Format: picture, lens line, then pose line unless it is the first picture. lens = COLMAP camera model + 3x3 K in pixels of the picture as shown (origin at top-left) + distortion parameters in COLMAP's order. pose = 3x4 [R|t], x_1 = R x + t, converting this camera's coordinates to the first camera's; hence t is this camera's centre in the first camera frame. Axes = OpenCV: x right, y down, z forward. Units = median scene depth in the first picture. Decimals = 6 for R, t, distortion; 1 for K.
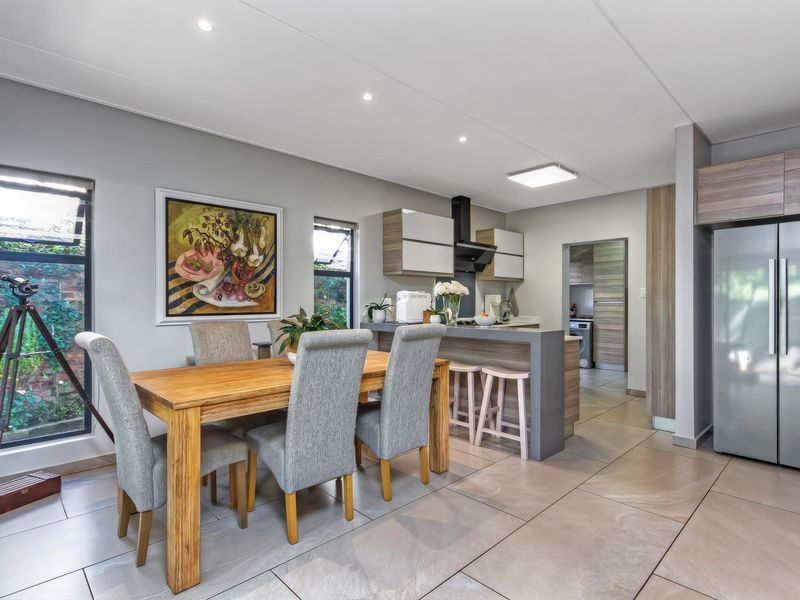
lens RADIAL K [[426.7, 0, 400.0], [0, 426.7, 300.0], [0, 0, 1]] dist [0.000466, 0.000391]
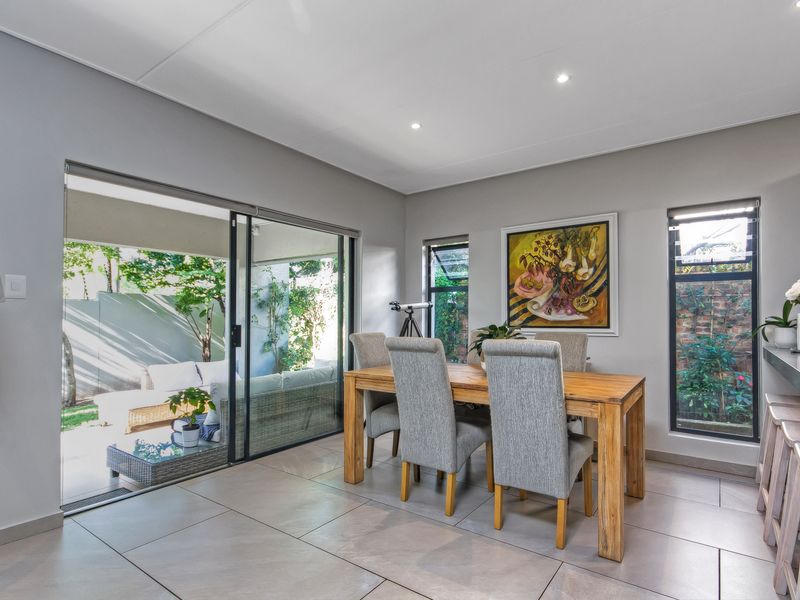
lens RADIAL K [[426.7, 0, 400.0], [0, 426.7, 300.0], [0, 0, 1]] dist [0.000466, 0.000391]
pose [[0.165348, -0.042547, -0.985317, 0.589969], [0.002427, 0.999084, -0.042734, 0.009675], [0.986232, 0.004675, 0.165300, 0.435095]]
